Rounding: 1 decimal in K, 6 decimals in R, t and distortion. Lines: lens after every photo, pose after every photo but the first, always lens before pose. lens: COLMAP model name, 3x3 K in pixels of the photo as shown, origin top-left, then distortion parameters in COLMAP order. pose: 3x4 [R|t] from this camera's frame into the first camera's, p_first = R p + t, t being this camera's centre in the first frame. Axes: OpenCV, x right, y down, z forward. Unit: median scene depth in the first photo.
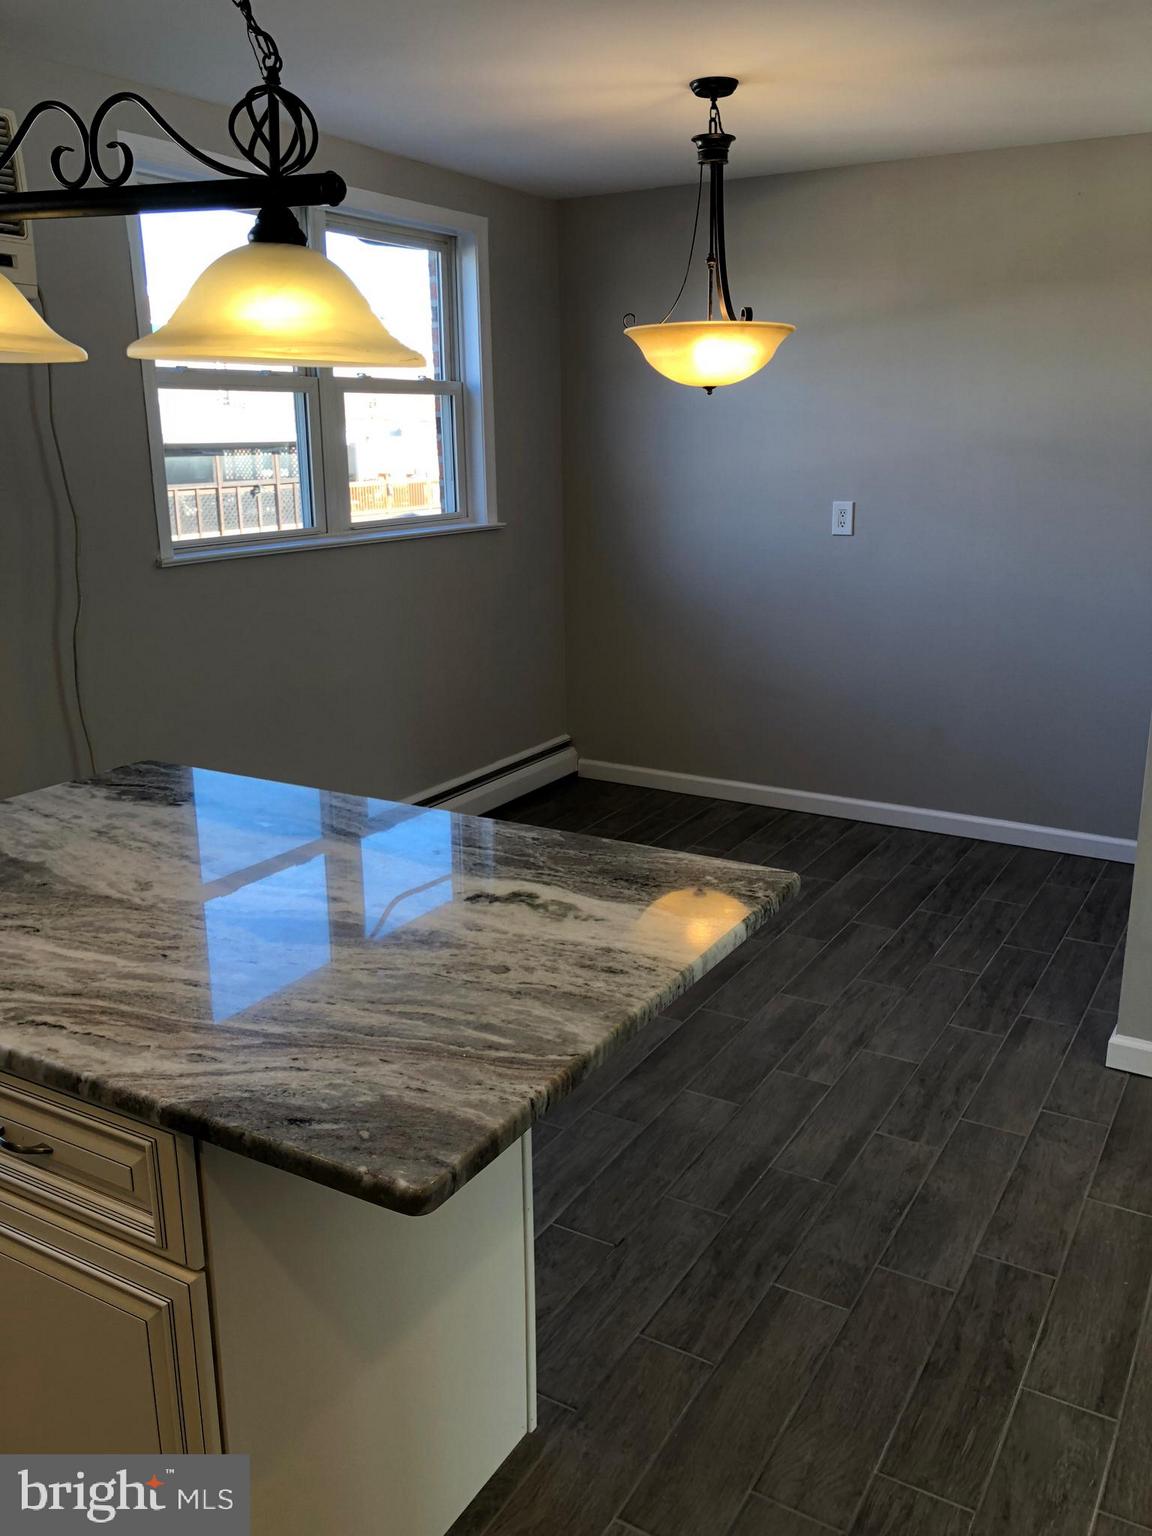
lens RADIAL K [[1285.9, 0, 577.7], [0, 1285.9, 770.0], [0, 0, 1]] dist [0.005765, -0.006348]
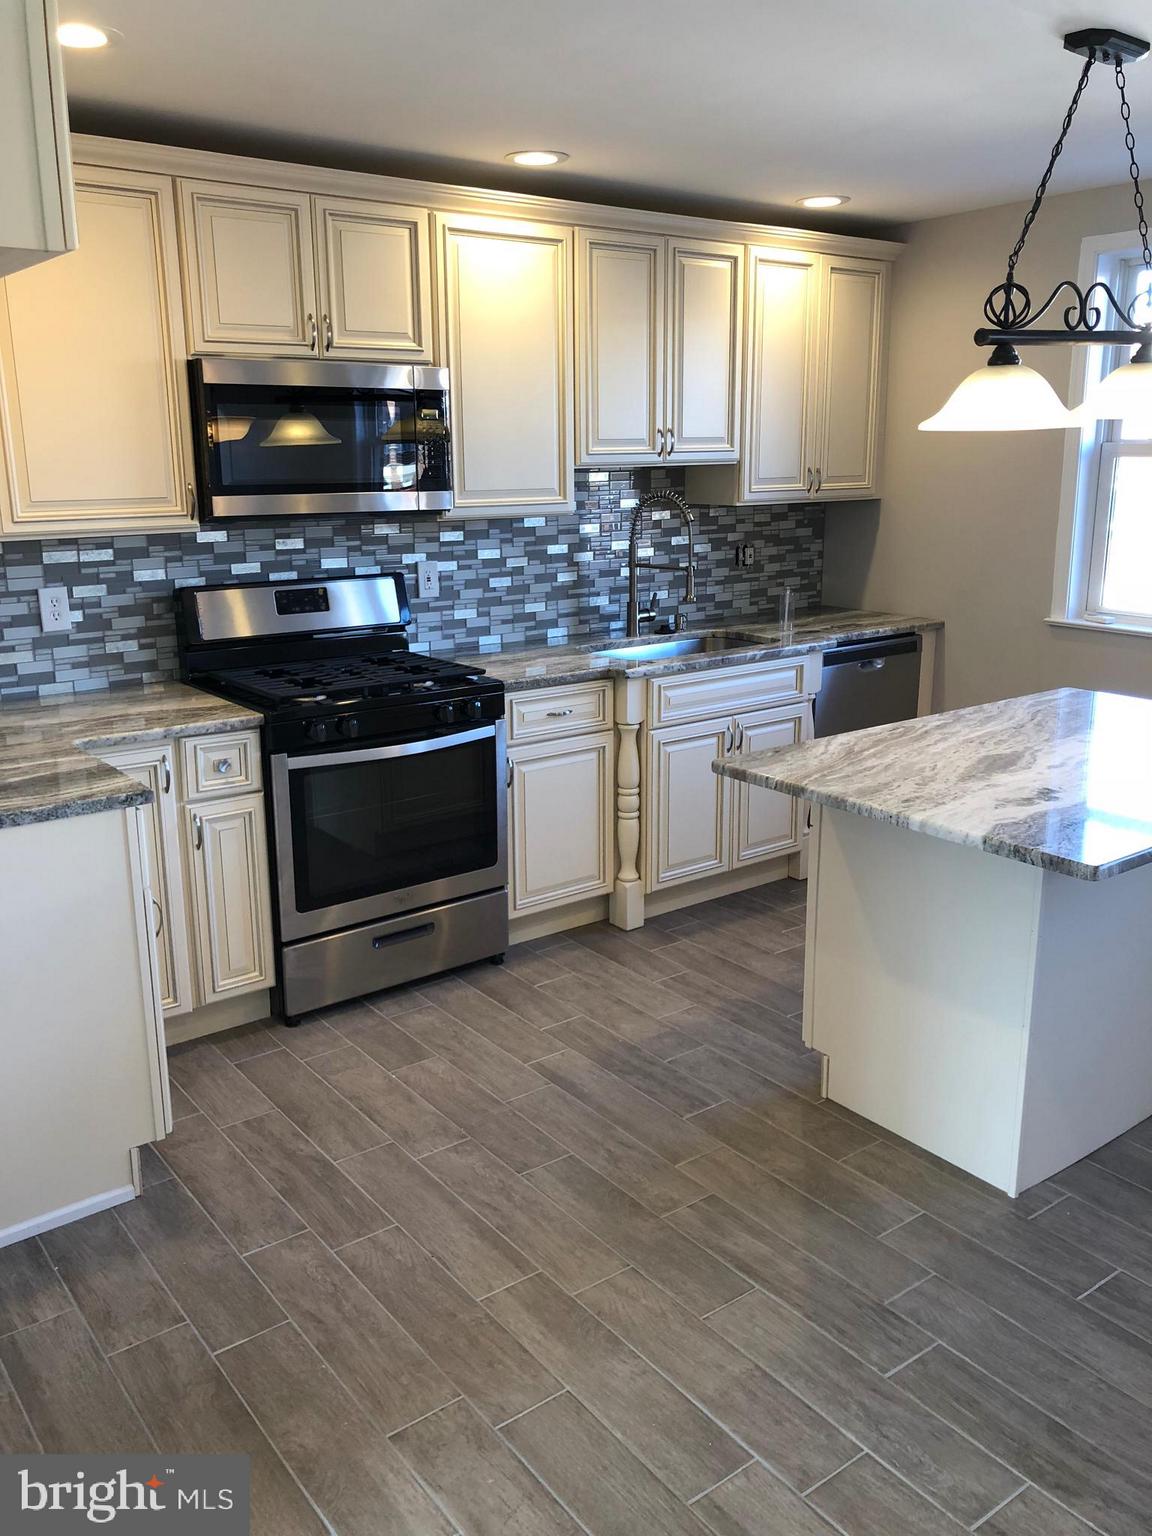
lens RADIAL K [[1285.9, 0, 577.8], [0, 1285.9, 764.0], [0, 0, 1]] dist [0.005765, -0.006348]
pose [[-0.385845, 0.241389, -0.890424, 1.603859], [-0.229803, 0.909593, 0.346166, -0.349490], [0.893484, 0.338189, -0.295490, 1.075774]]
